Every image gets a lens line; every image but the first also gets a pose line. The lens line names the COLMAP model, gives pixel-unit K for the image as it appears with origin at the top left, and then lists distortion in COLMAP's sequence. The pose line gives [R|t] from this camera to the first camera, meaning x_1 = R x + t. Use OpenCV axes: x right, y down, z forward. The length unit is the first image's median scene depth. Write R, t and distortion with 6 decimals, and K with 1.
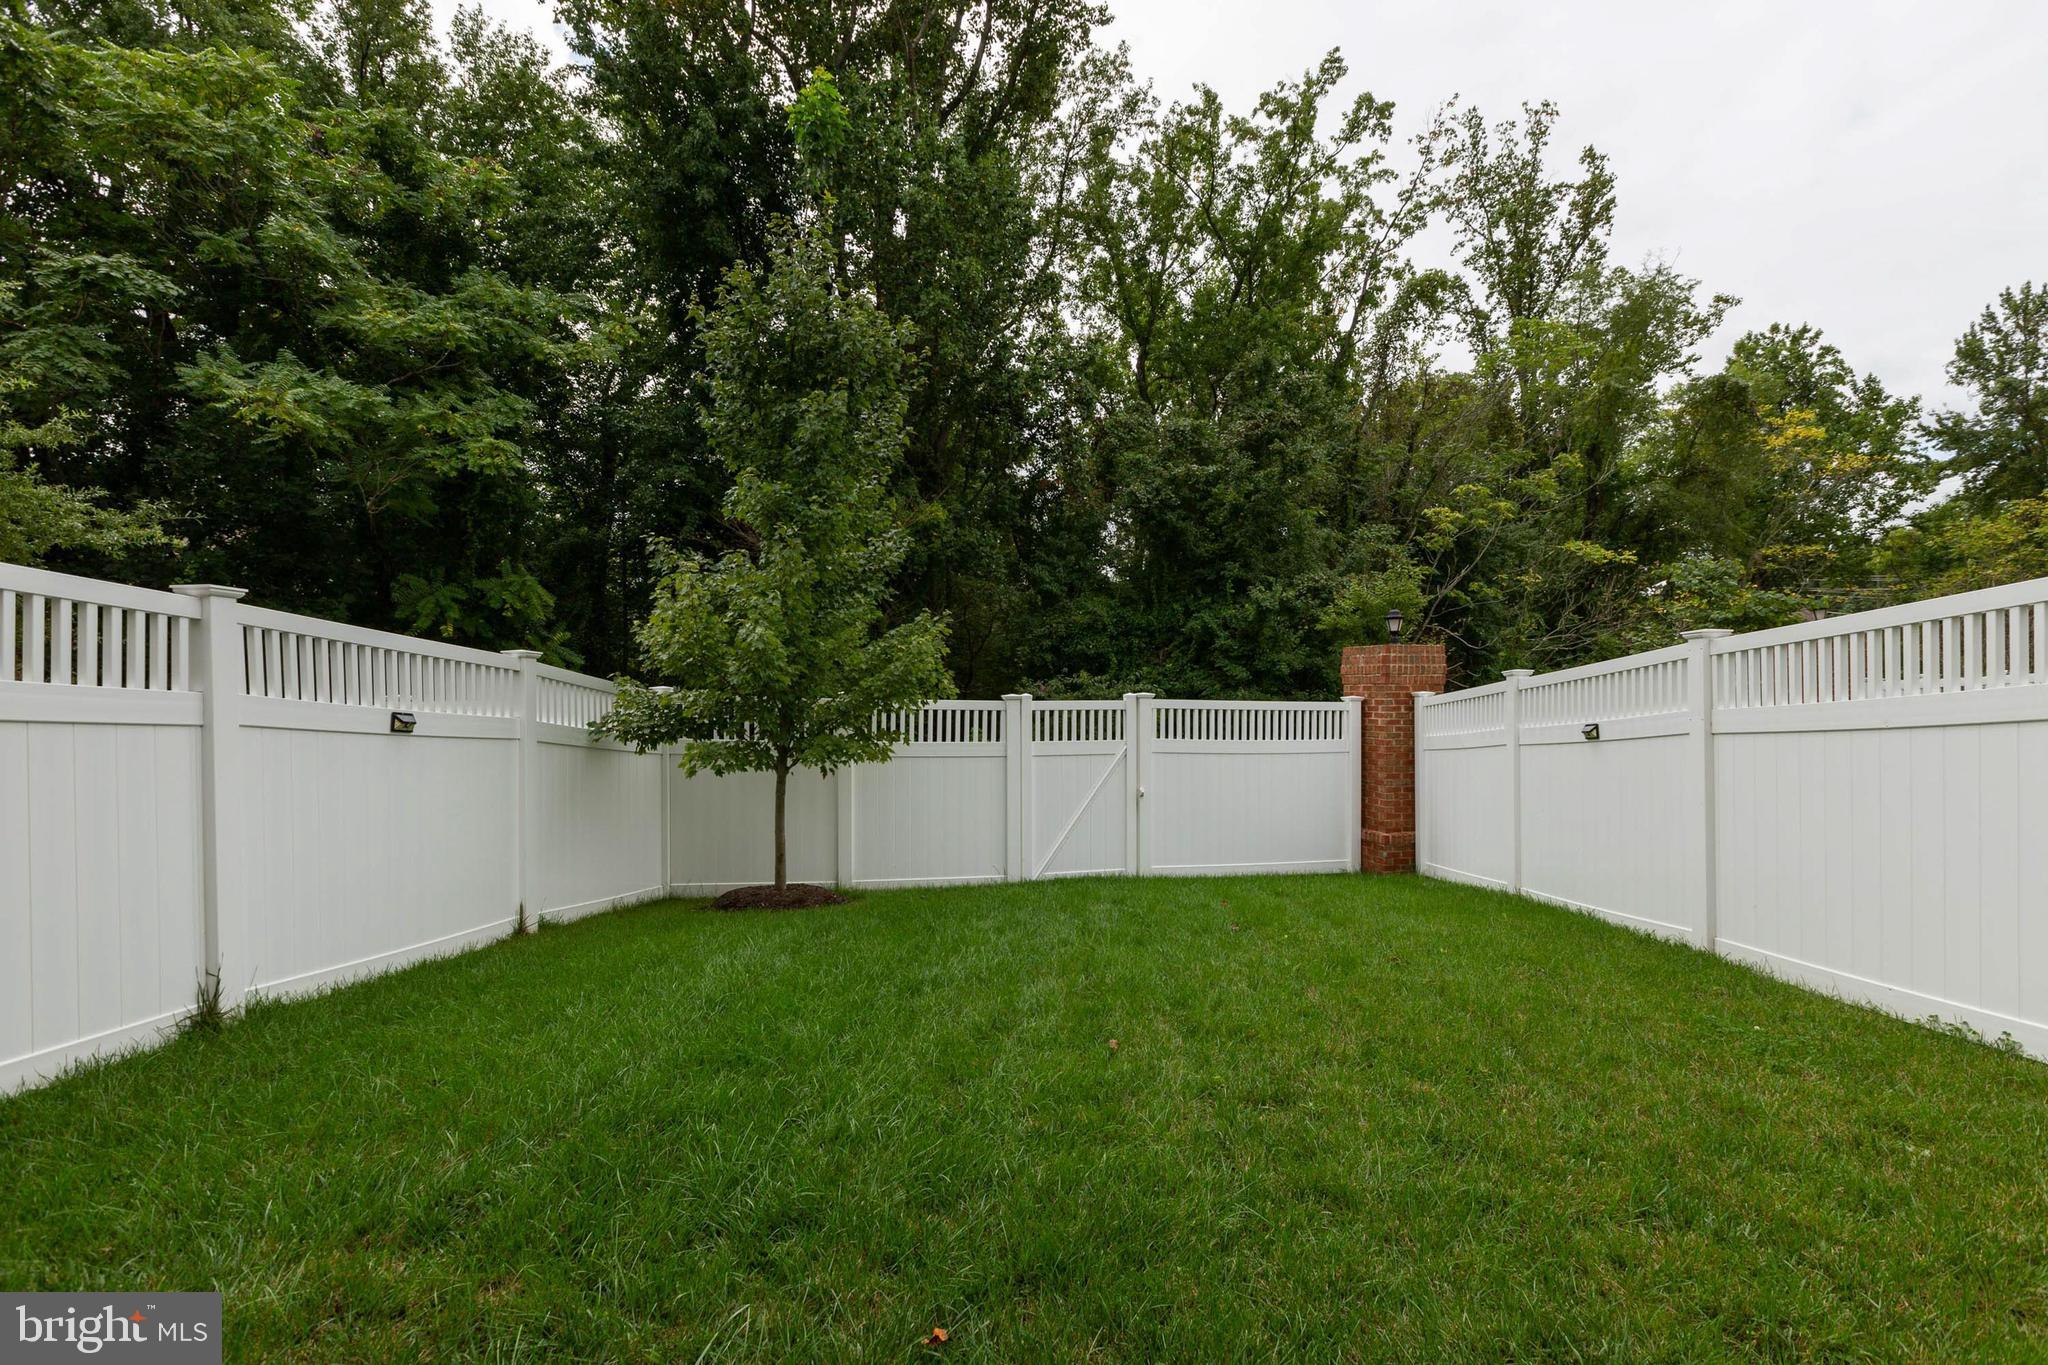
lens RADIAL K [[945.6, 0, 1023.8], [0, 945.6, 699.2], [0, 0, 1]] dist [0.024539, -0.007054]
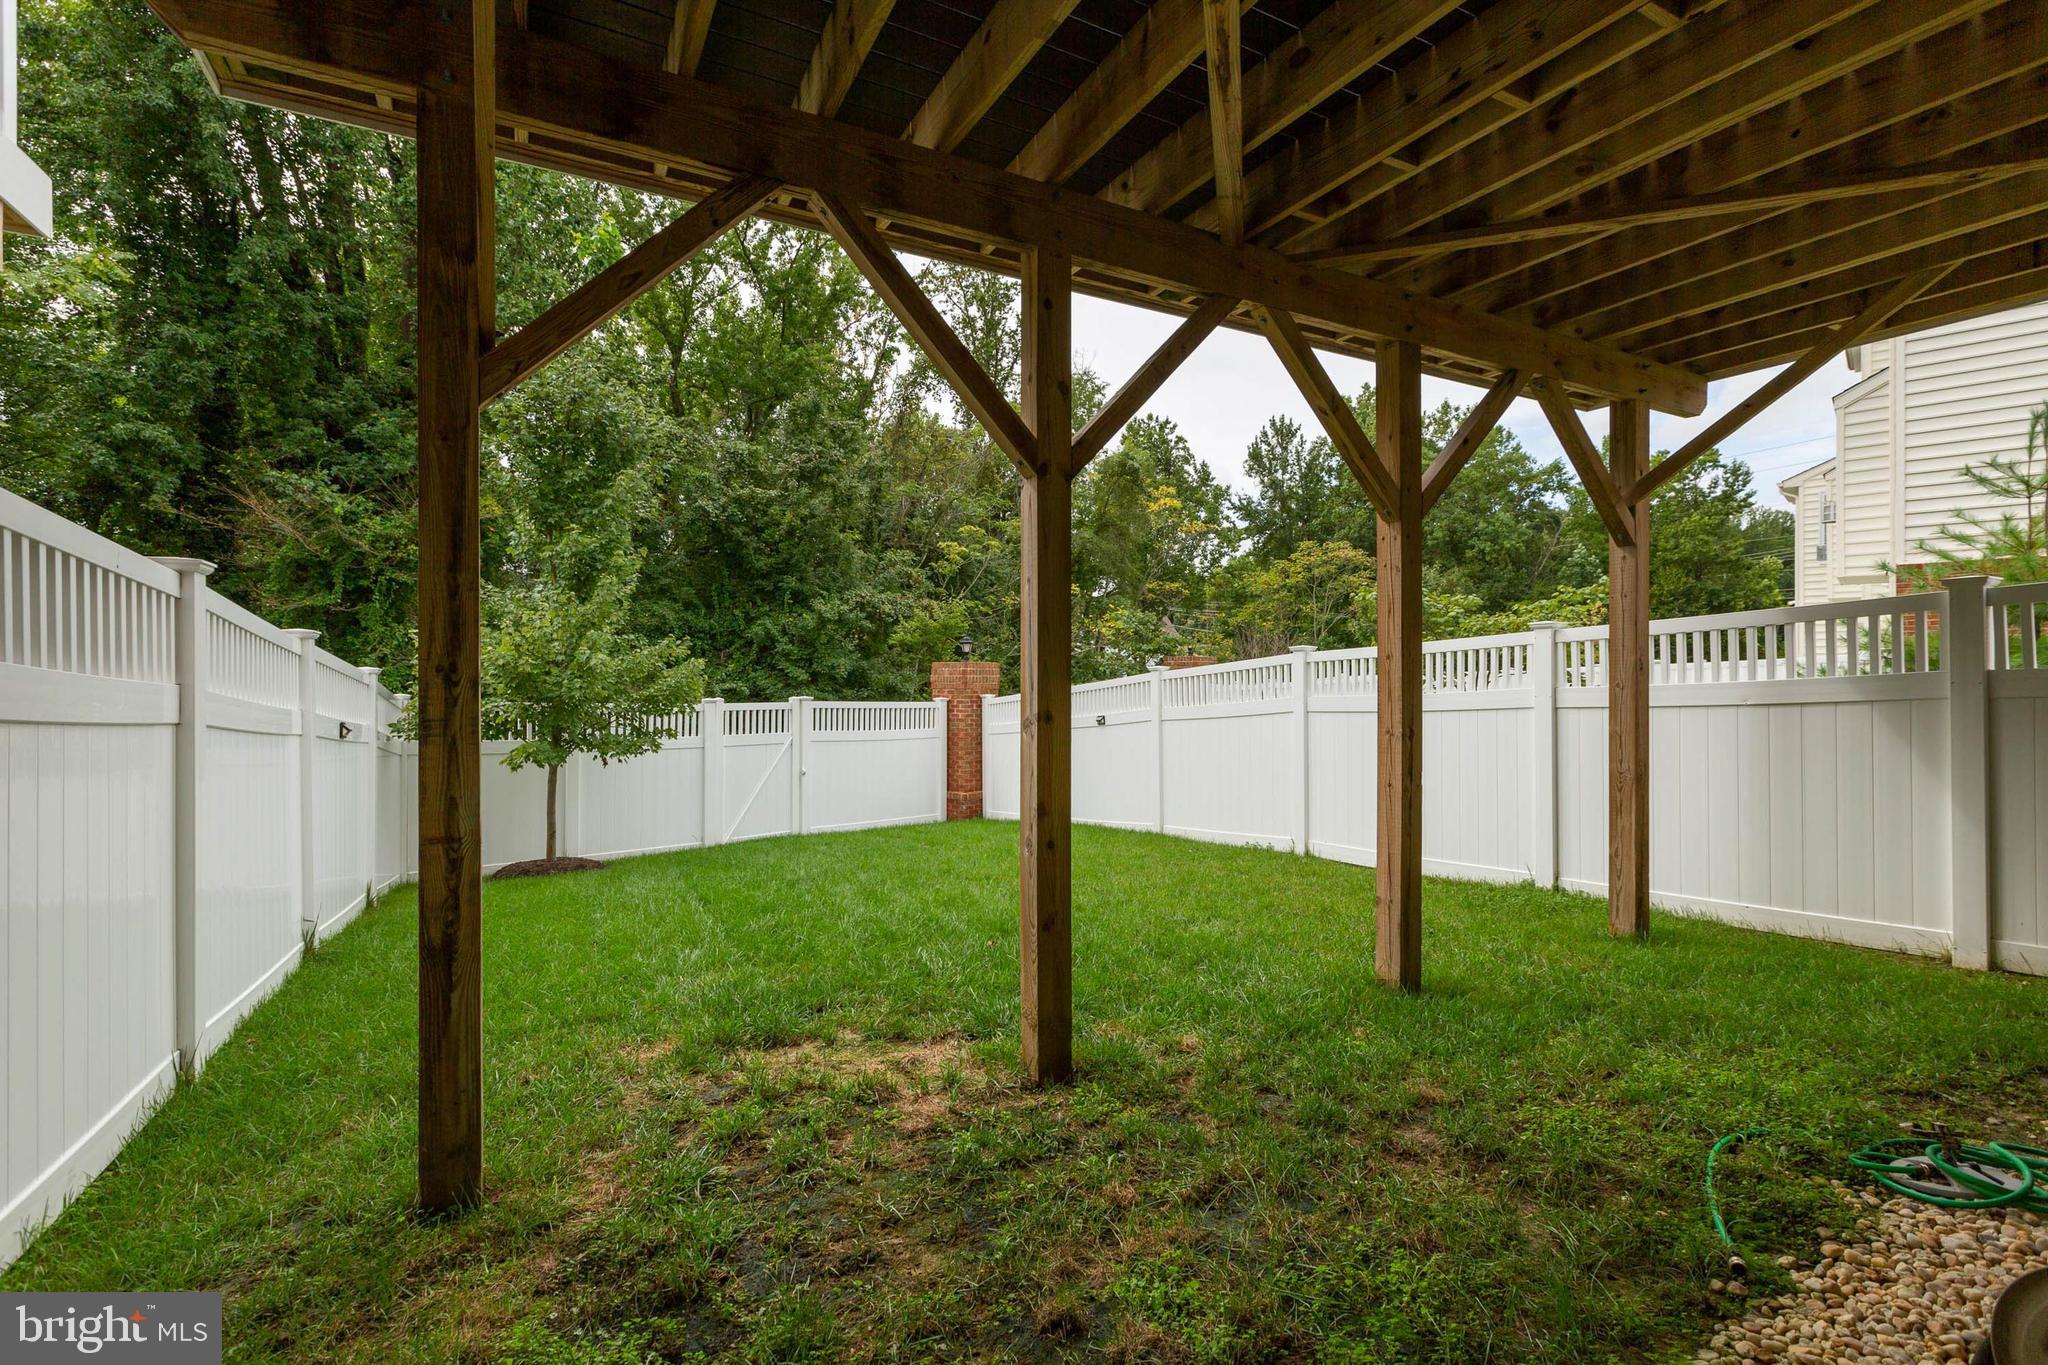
lens RADIAL K [[941.0, 0, 1011.4], [0, 941.0, 685.1], [0, 0, 1]] dist [0.001260, 0.000315]
pose [[0.866525, 0.001814, 0.499130, -0.107901], [0.001890, 0.999974, -0.006915, -0.004863], [-0.499130, 0.006935, 0.866499, -0.108685]]
